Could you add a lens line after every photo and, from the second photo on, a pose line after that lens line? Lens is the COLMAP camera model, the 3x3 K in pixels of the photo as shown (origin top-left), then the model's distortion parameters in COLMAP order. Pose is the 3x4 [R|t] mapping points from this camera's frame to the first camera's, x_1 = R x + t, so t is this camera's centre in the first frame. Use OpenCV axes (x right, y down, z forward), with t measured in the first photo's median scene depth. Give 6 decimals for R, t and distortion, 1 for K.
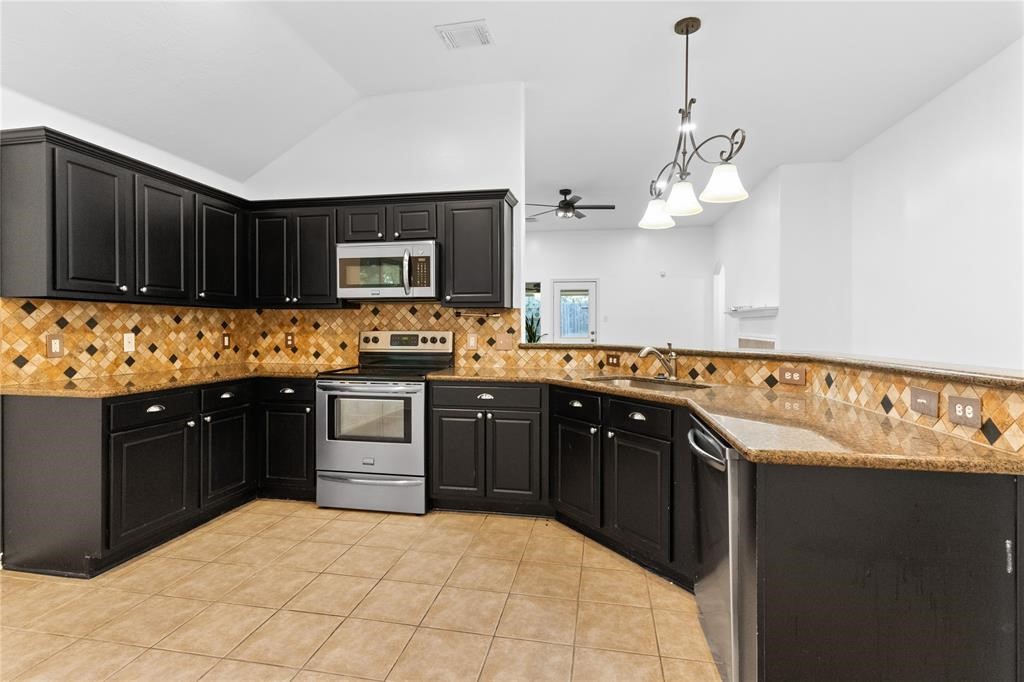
lens RADIAL K [[486.0, 0, 513.8], [0, 486.0, 328.1], [0, 0, 1]] dist [0.001401, 0.000554]
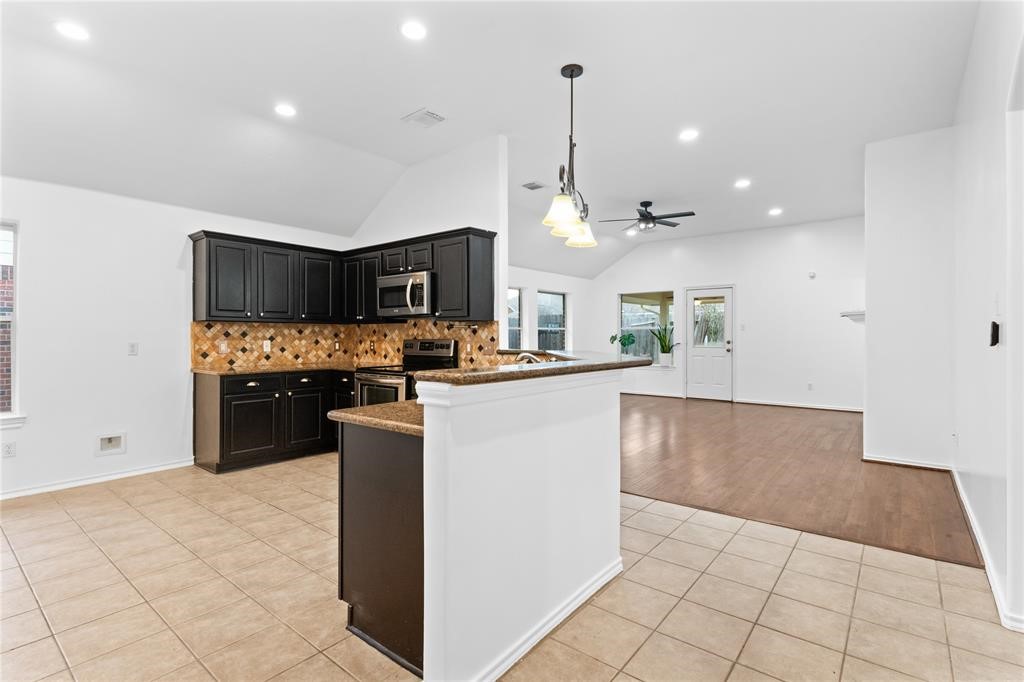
lens RADIAL K [[486.0, 0, 513.8], [0, 486.0, 328.1], [0, 0, 1]] dist [0.001401, 0.000554]
pose [[0.879275, -0.009948, -0.476210, 0.661117], [0.000614, 0.999805, -0.019753, 0.001706], [0.476314, 0.017075, 0.879110, -0.054883]]
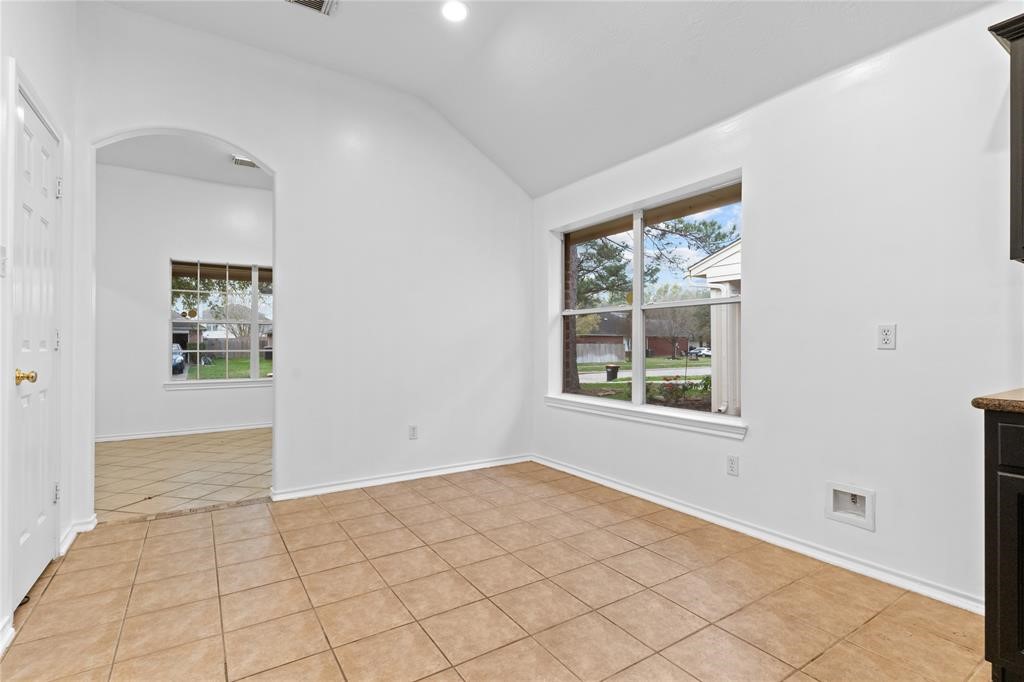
lens RADIAL K [[485.6, 0, 512.0], [0, 485.6, 341.0], [0, 0, 1]] dist [-0.002556, -0.000285]
pose [[-0.727042, -0.005724, -0.686569, 0.029957], [-0.004467, 0.999984, -0.003608, 0.038569], [0.686579, 0.000444, -0.727055, 0.692595]]
